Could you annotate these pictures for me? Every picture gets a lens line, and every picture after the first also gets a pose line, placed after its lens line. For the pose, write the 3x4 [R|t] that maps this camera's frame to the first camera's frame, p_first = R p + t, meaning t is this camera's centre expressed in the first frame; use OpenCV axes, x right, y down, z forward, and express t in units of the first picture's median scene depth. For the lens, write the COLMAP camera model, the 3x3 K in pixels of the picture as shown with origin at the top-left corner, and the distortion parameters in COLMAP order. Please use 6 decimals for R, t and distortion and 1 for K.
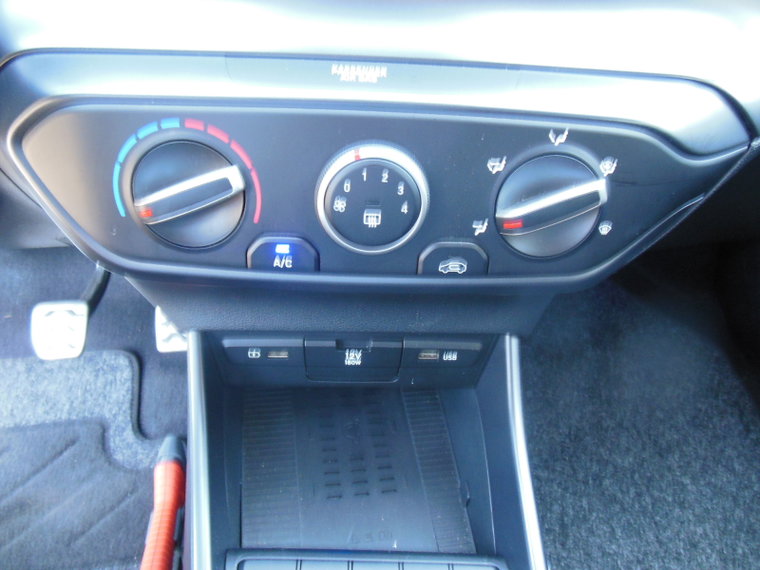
lens RADIAL K [[584.3, 0, 380.7], [0, 584.3, 284.1], [0, 0, 1]] dist [-0.051538, 0.060160]
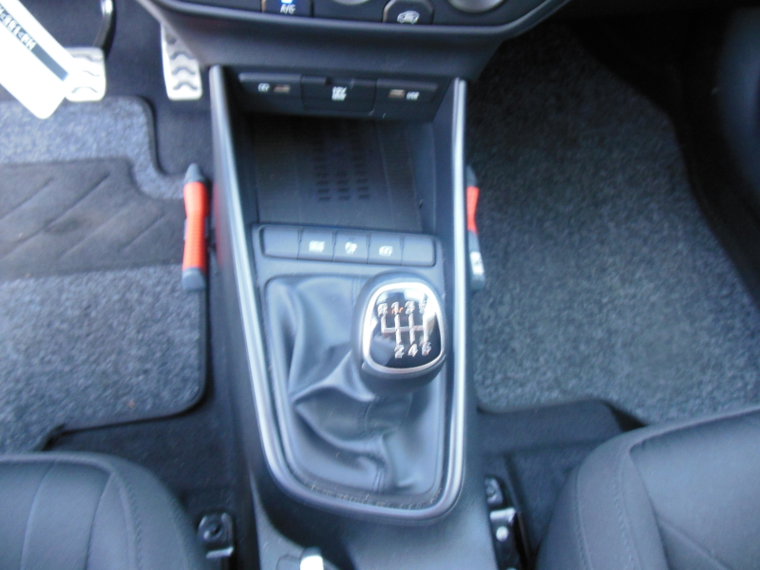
lens RADIAL K [[584.3, 0, 384.9], [0, 584.3, 297.7], [0, 0, 1]] dist [-0.051538, 0.060160]
pose [[0.999194, 0.031450, 0.024963, 0.021801], [-0.038694, 0.920272, 0.389361, 0.020865], [-0.010727, -0.390013, 0.920747, -0.224016]]
